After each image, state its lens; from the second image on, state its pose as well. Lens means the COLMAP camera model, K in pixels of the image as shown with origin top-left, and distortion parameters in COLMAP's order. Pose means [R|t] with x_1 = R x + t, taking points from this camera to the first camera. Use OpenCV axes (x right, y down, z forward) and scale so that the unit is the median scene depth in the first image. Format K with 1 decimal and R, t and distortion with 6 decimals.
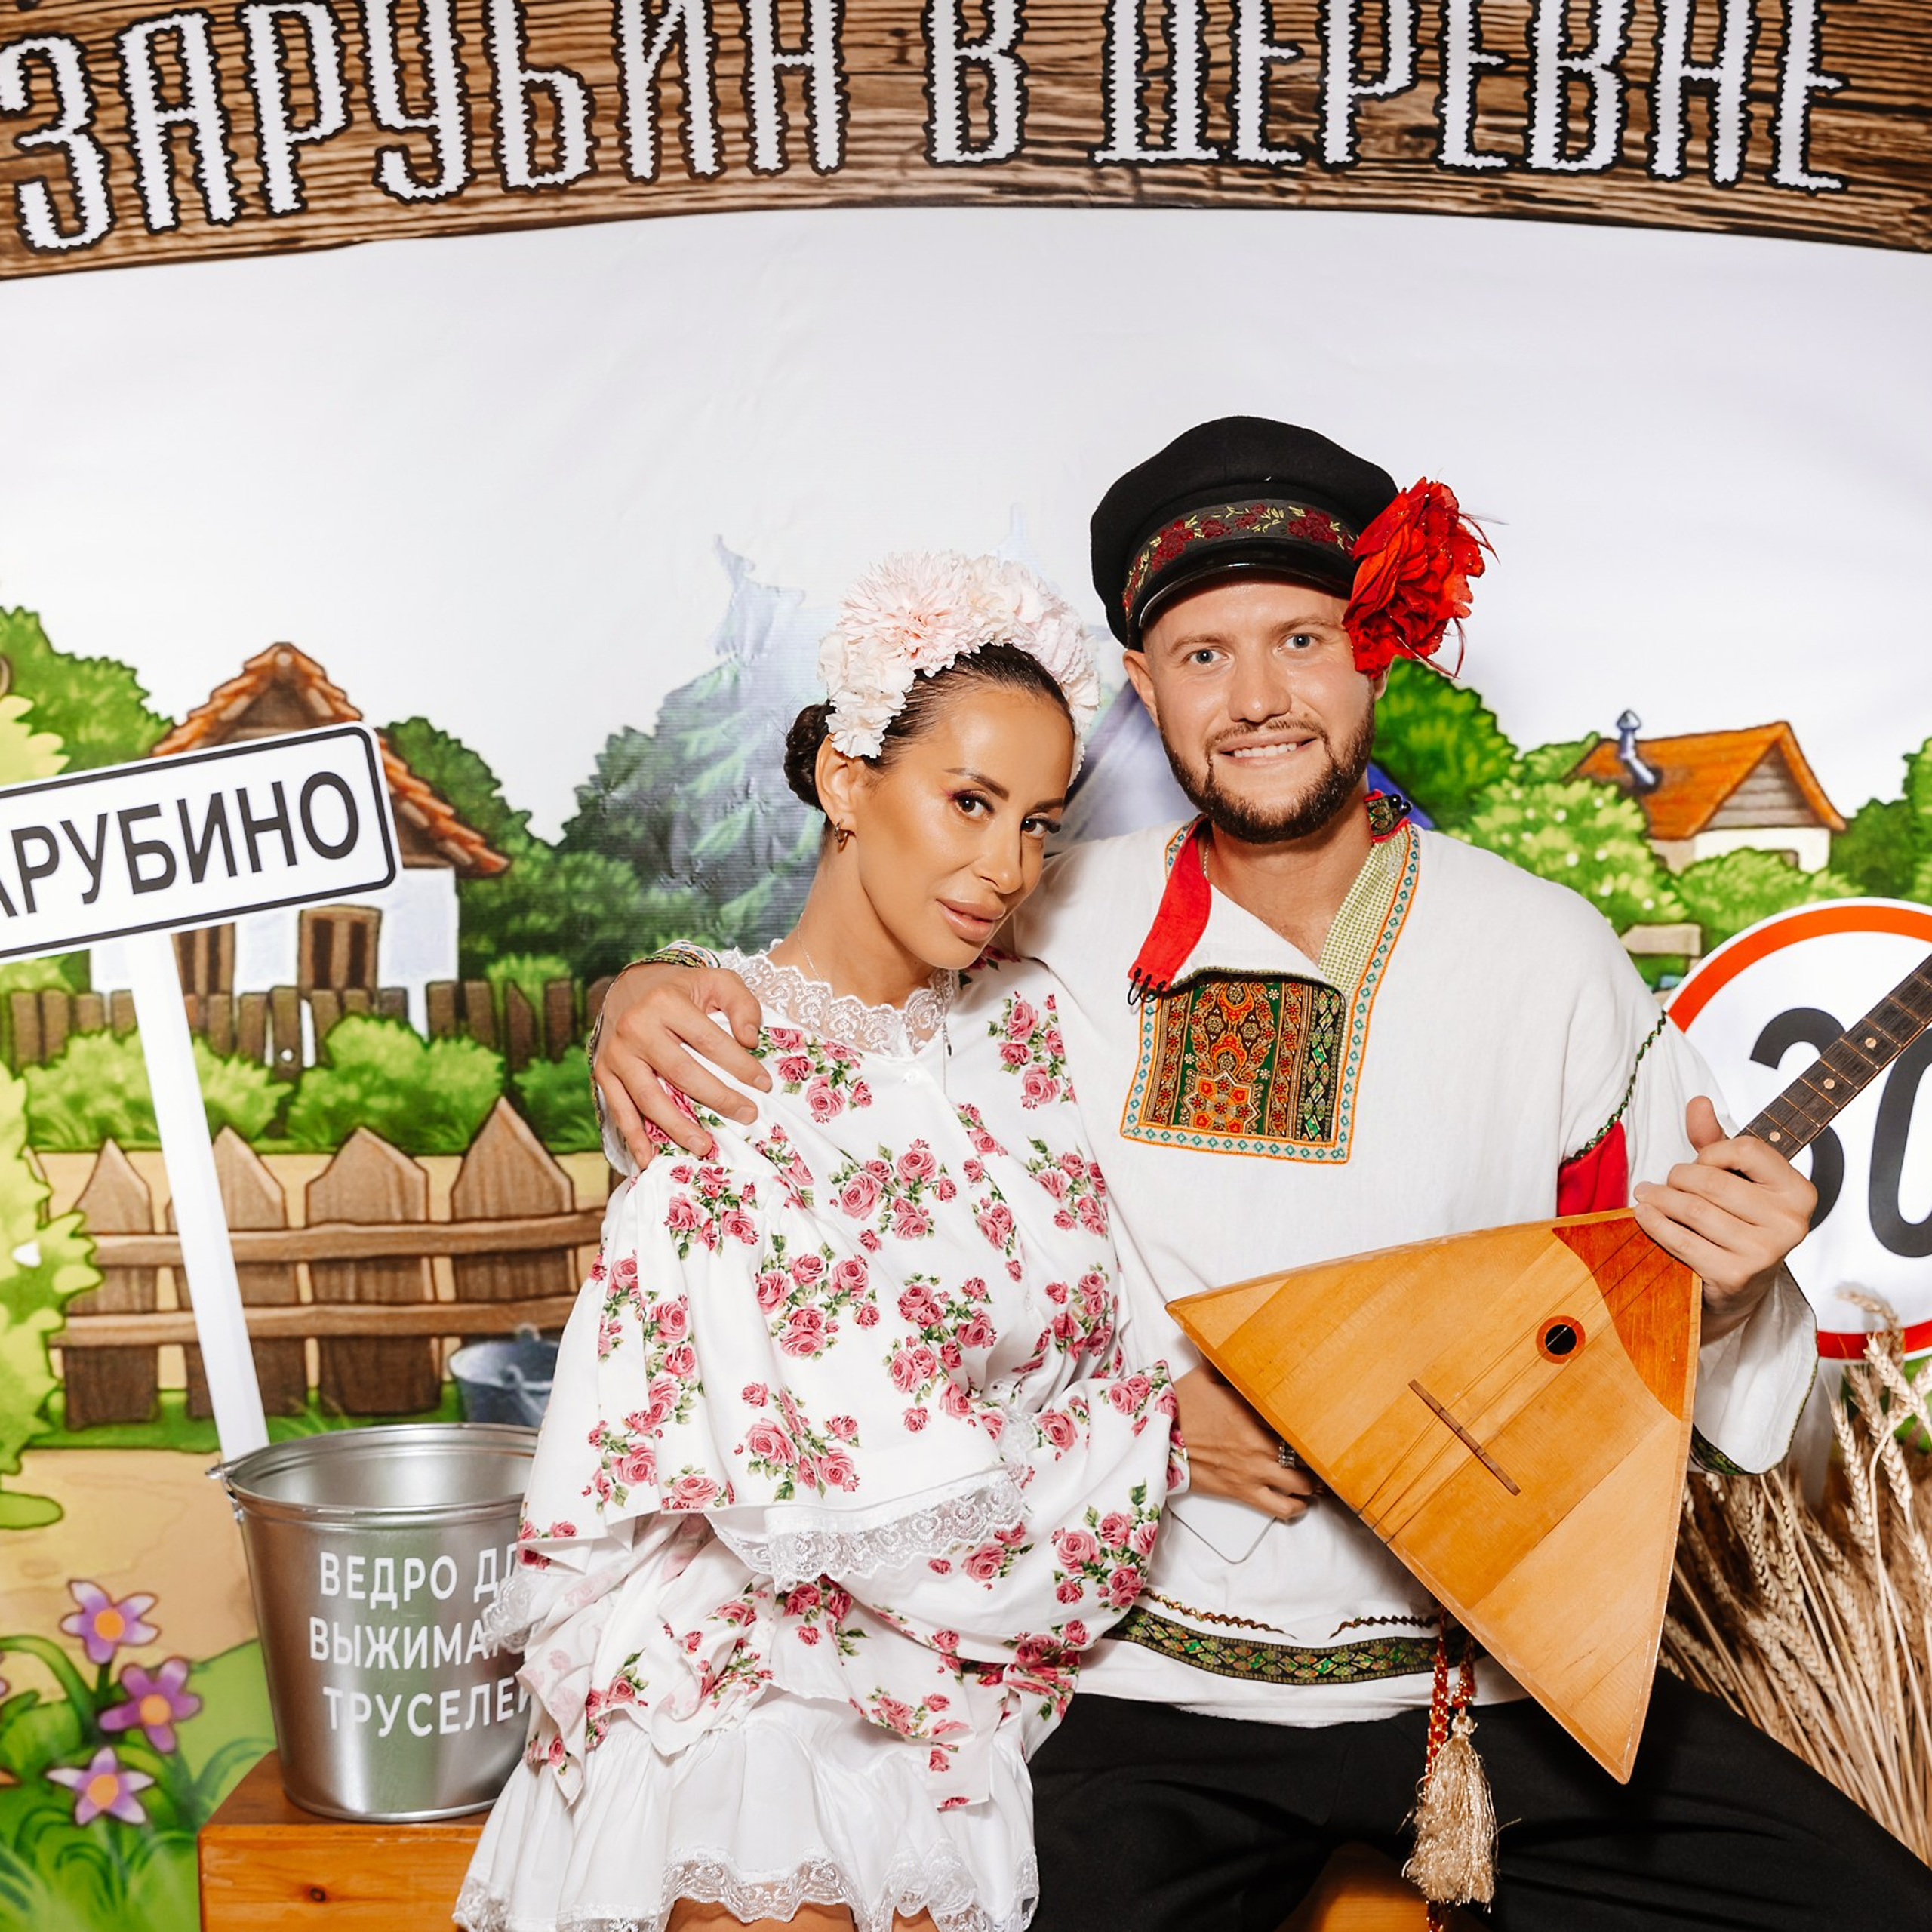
lens RADIAL K [[2851.9, 0, 1023.6], [0, 2851.9, 966.4], [0, 0, 1]] dist [0.005452, -0.038869]
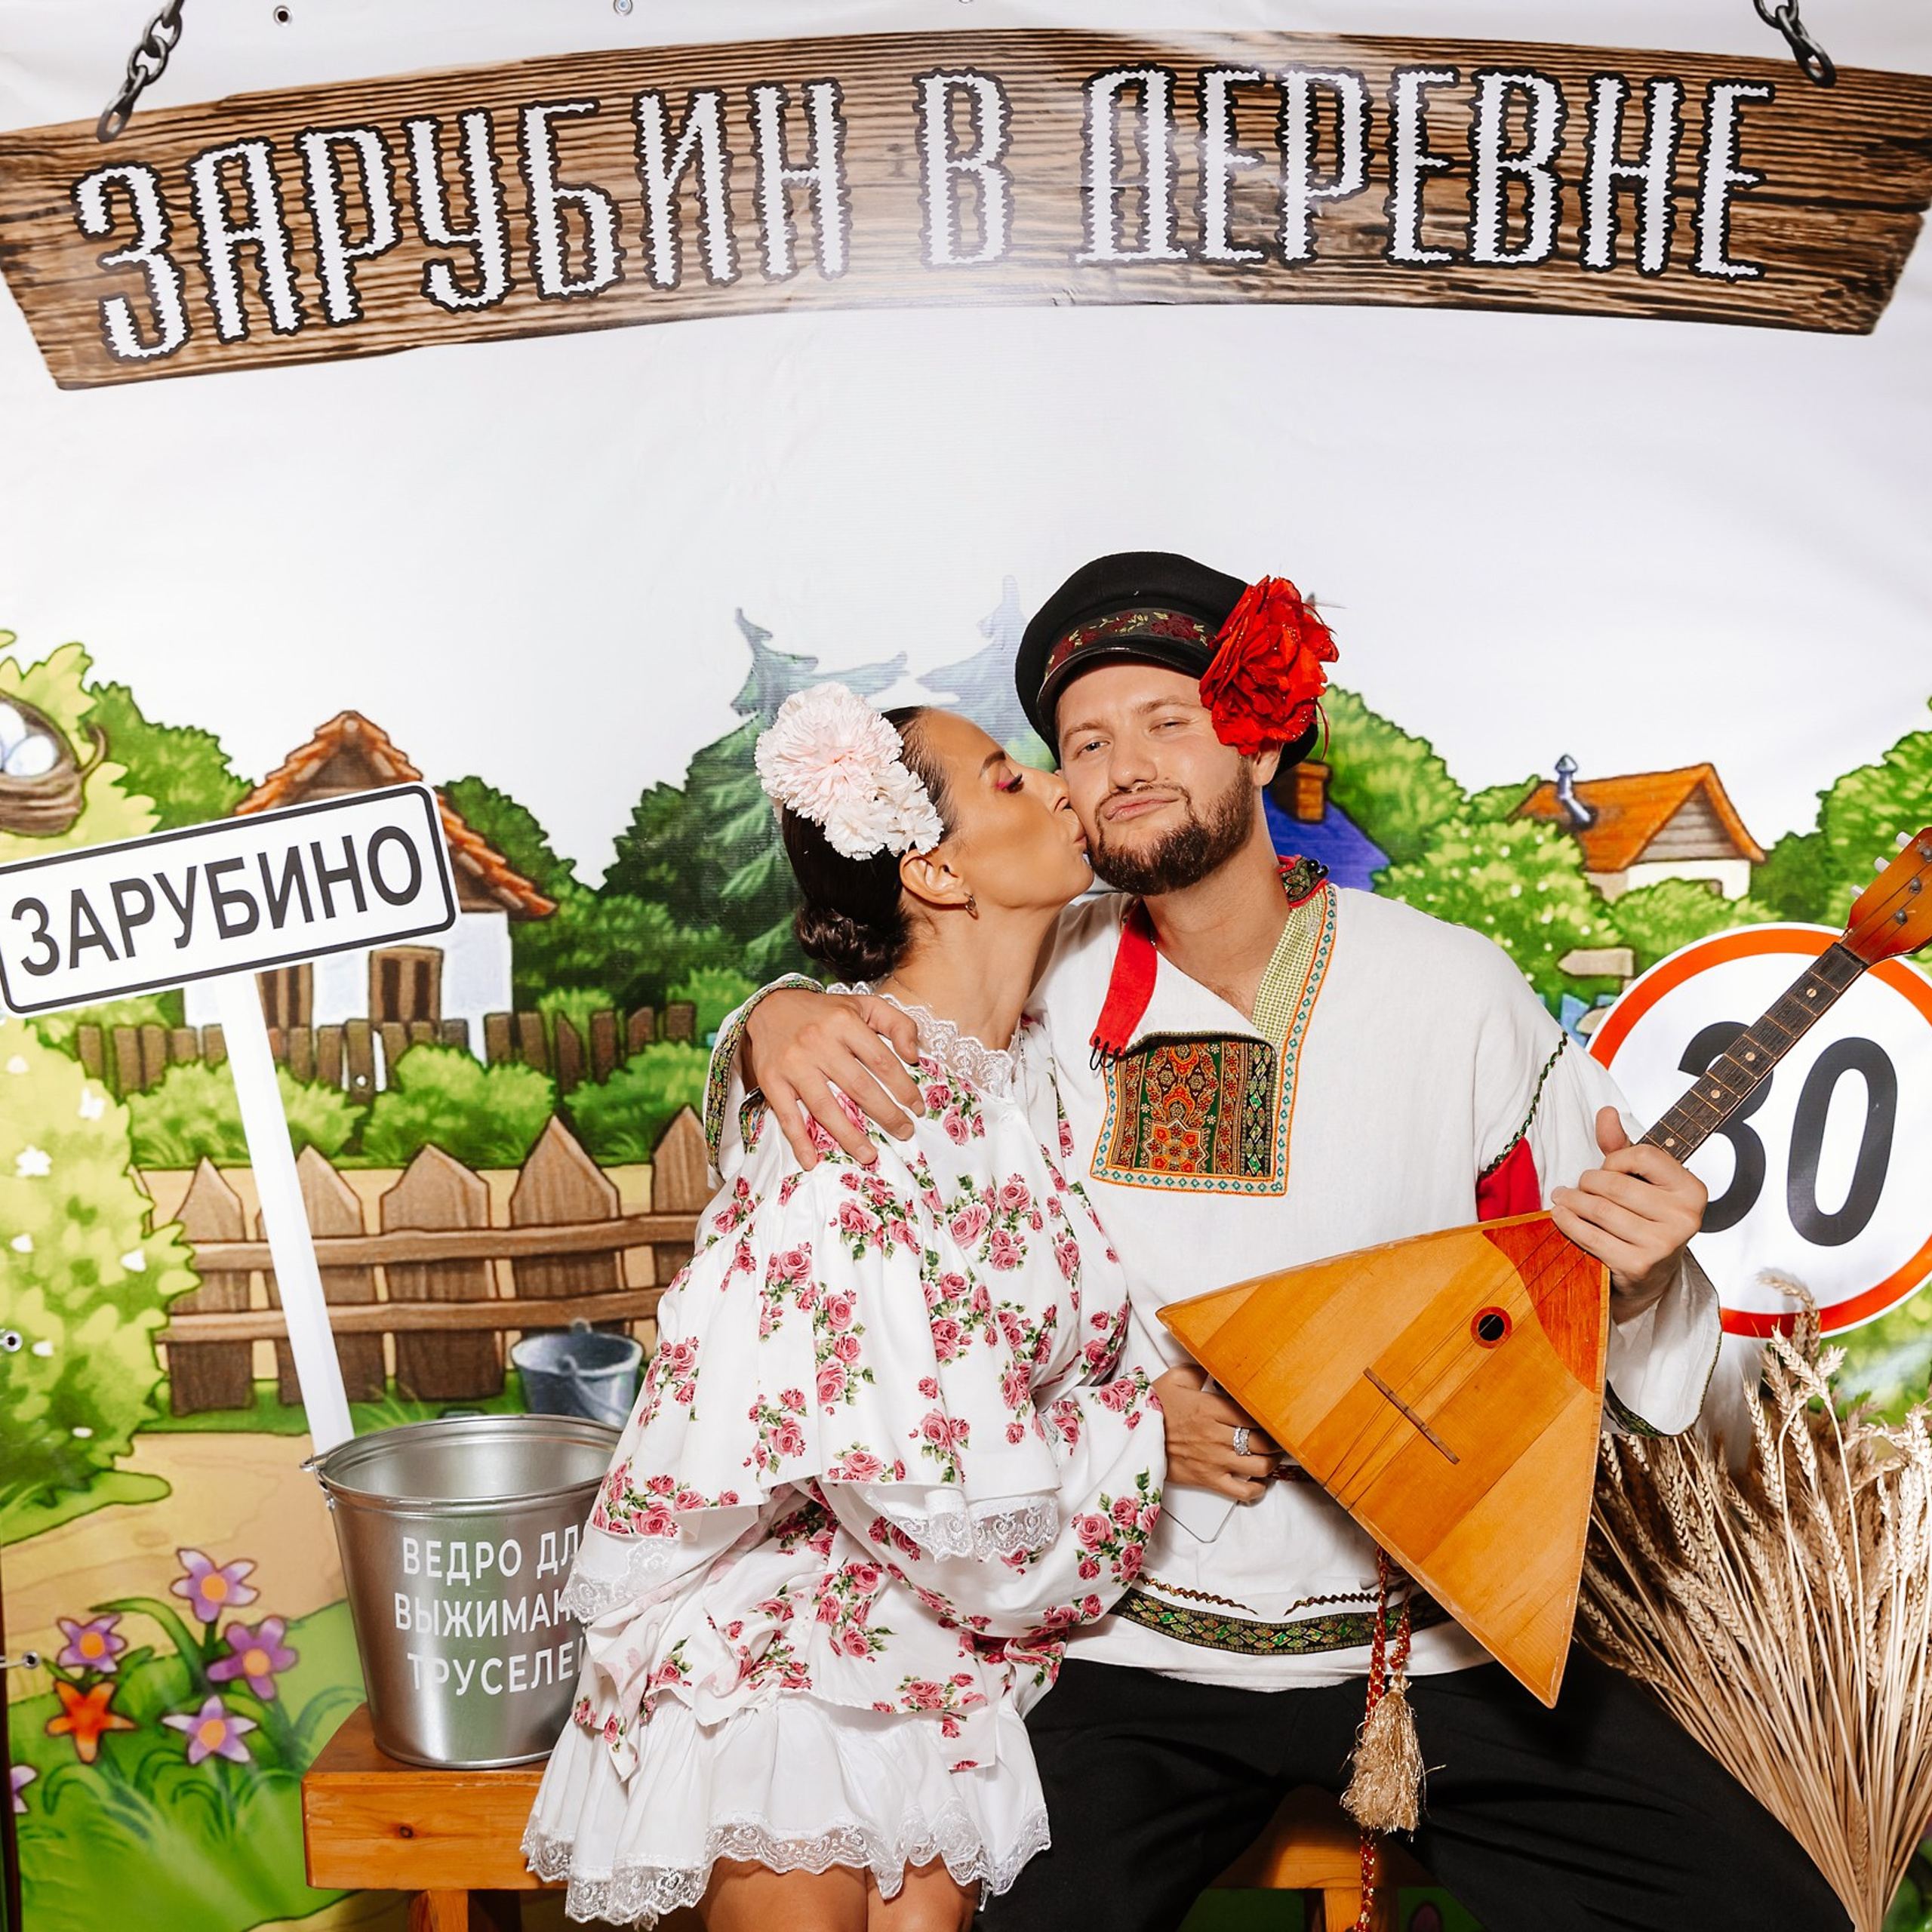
lens RADIAL K [[2851.9, 0, 1023.6], [0, 2851.9, 966.4], [0, 0, 1]] dist [0.005452, -0.038869]
pose [[0.999749, -0.011821, -0.019021, 0.022694], [0.012527, 0.999220, 0.037439, -0.052505], [0.018563, -0.037668, 0.999118, -0.108820]]
